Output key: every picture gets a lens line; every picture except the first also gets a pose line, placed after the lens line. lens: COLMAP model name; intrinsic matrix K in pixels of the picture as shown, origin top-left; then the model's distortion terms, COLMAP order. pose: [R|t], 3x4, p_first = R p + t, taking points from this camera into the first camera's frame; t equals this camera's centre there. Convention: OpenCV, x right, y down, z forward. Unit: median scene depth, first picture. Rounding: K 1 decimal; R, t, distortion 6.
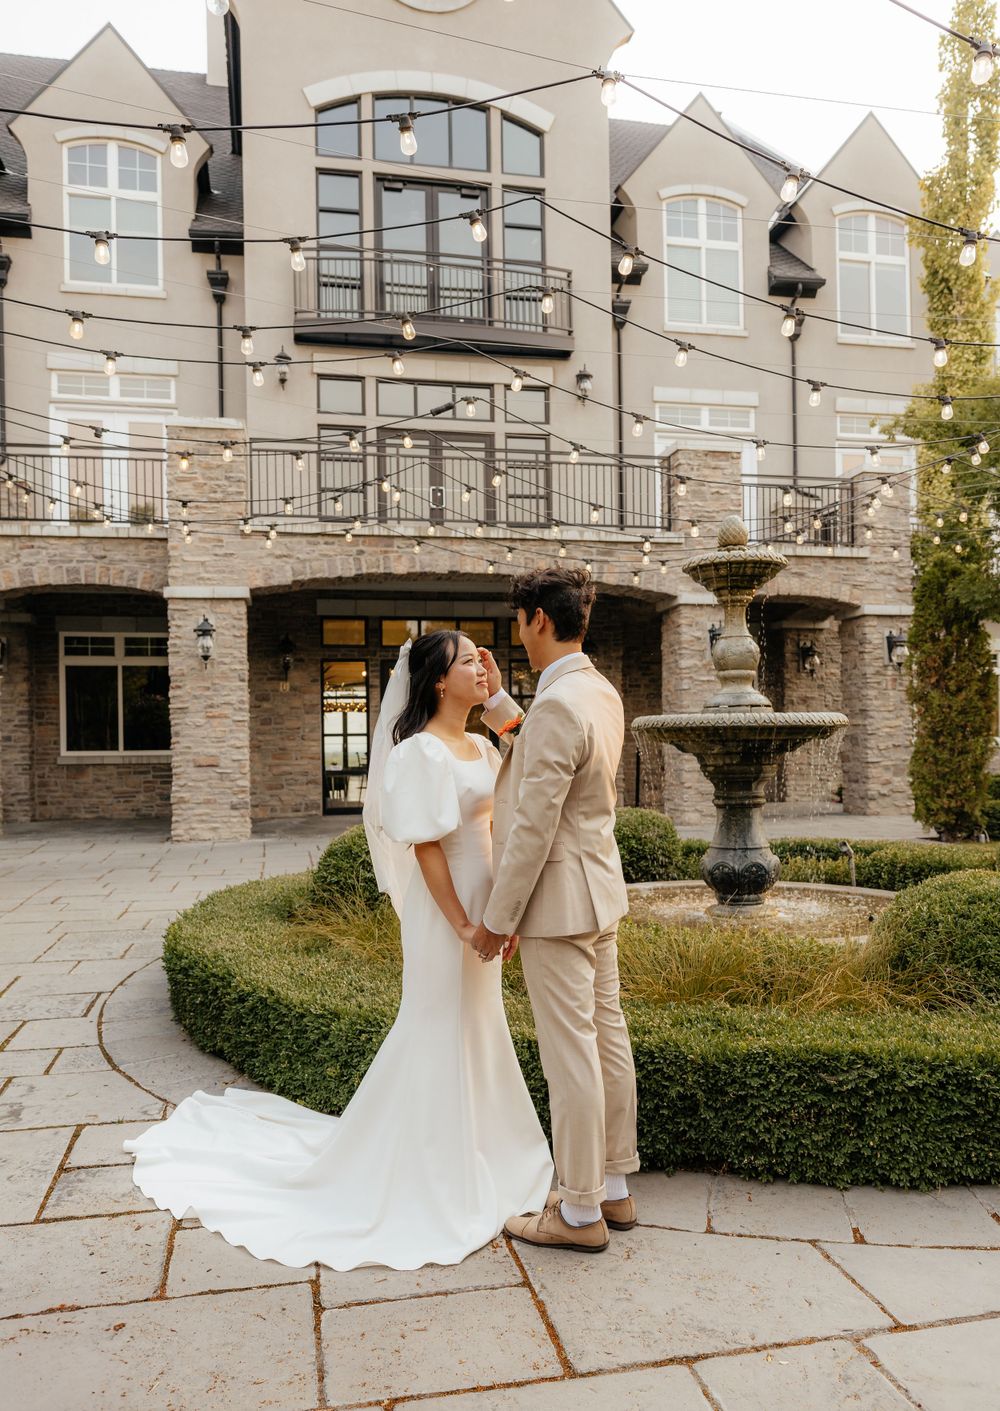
lens RADIAL K [[1062.8, 0, 507.8], [0, 1062.8, 742.4], [0, 0, 1]] dist [0.000007, 0.000071]
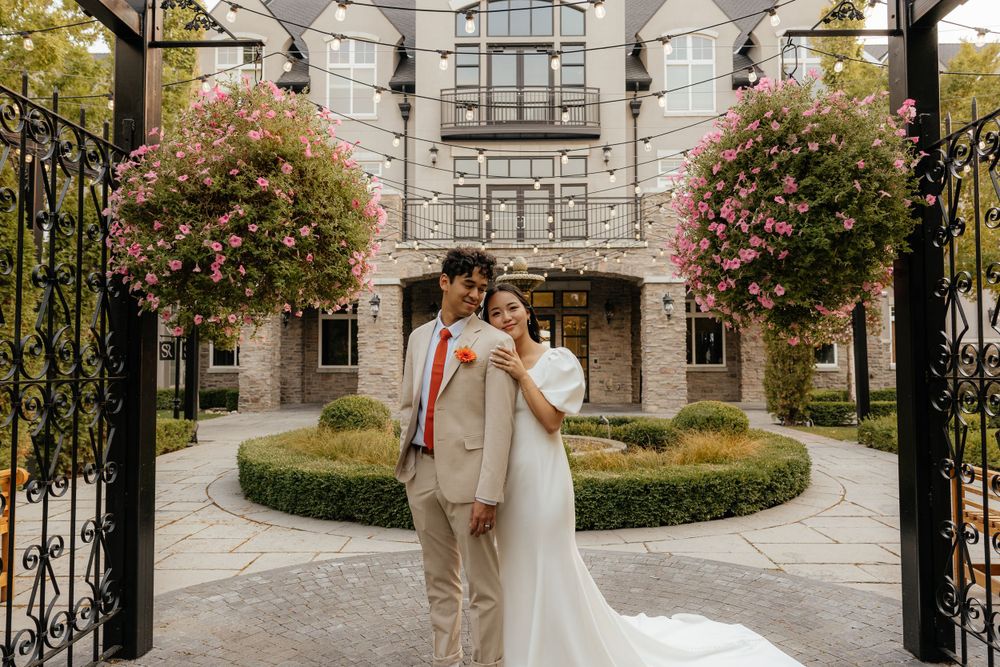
lens RADIAL K [[681.7, 0, 500.0], [0, 681.7, 333.5], [0, 0, 1]] dist [0.008713, -0.000943]
pose [[0.977712, 0.000568, -0.209949, 0.137325], [-0.009363, 0.999119, -0.040900, -0.001647], [0.209741, 0.041954, 0.976857, -0.096882]]
